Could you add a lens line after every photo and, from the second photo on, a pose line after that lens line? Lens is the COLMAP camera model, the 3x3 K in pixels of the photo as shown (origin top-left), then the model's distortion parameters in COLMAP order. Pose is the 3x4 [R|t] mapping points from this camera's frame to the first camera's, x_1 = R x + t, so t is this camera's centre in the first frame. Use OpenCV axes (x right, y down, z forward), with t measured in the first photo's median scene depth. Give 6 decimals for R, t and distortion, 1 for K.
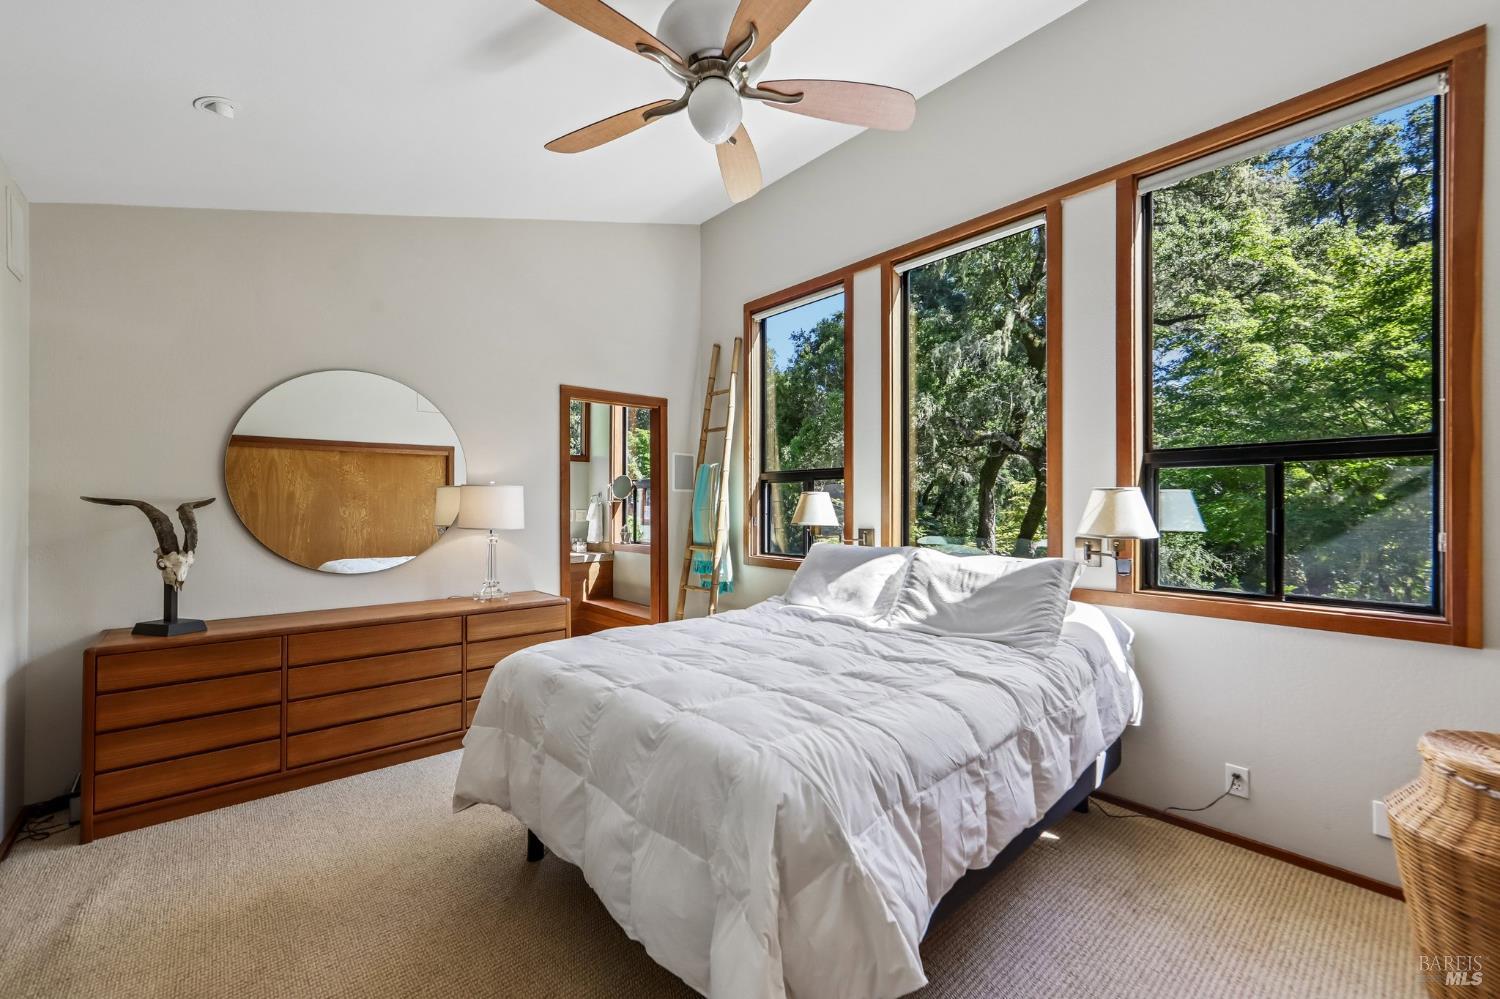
lens RADIAL K [[601.0, 0, 760.2], [0, 601.0, 506.4], [0, 0, 1]] dist [0.014501, -0.000100]
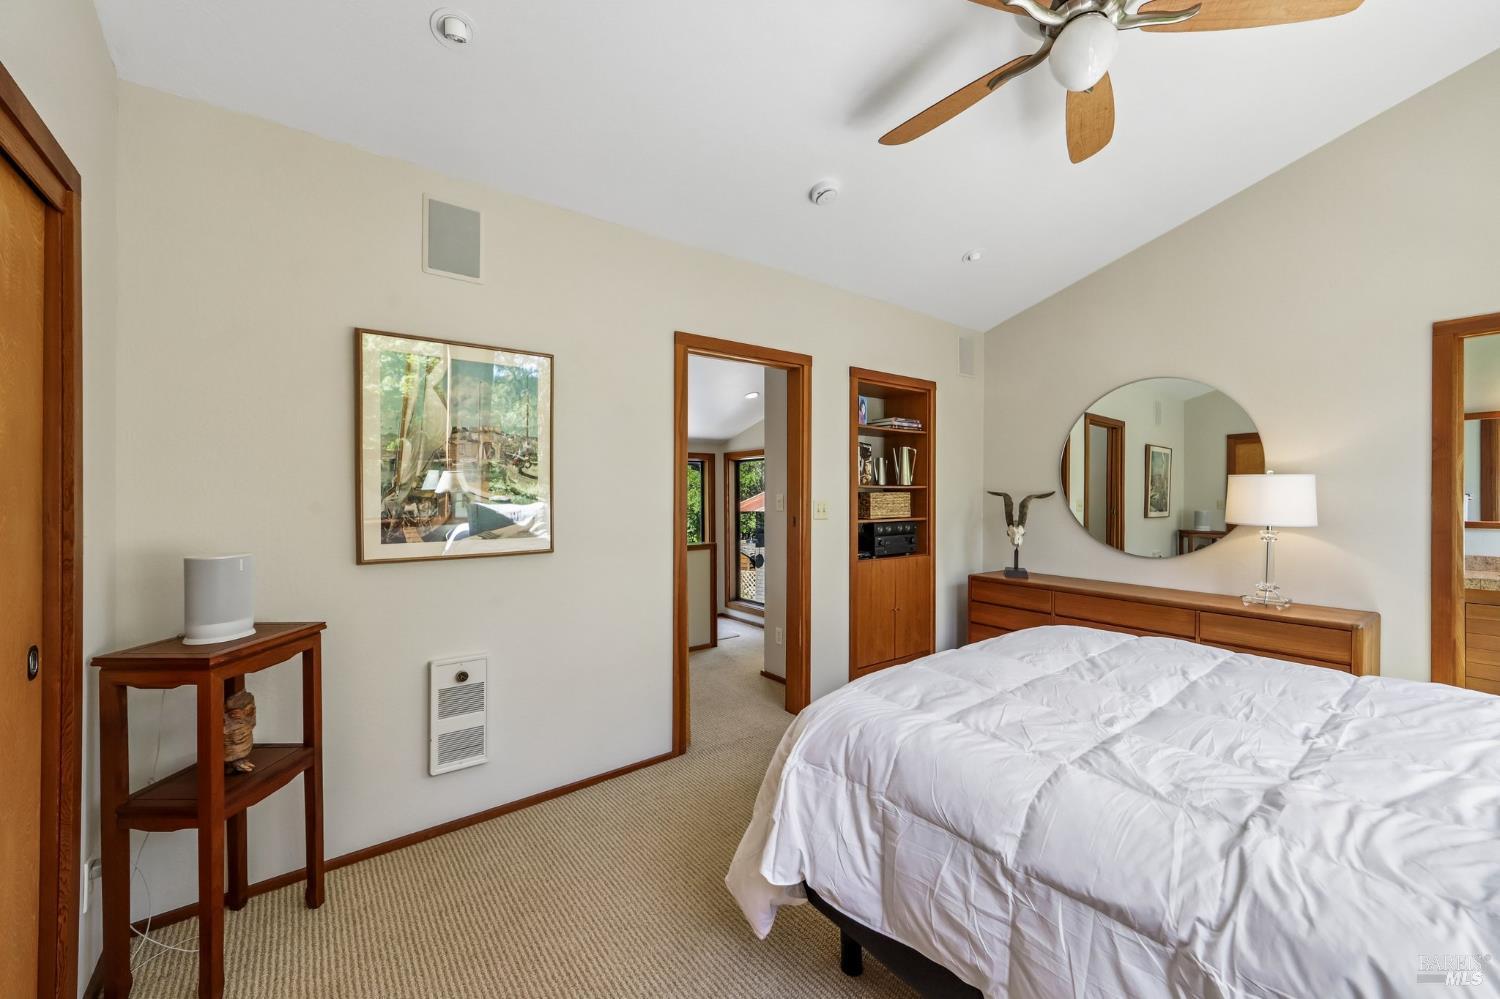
lens RADIAL K [[601.0, 0, 760.2], [0, 601.0, 492.7], [0, 0, 1]] dist [0.014501, -0.000100]
pose [[-0.085580, -0.002586, -0.996328, 0.666633], [-0.007735, 0.999968, -0.001931, -0.002430], [0.996301, 0.007541, -0.085597, 0.478250]]
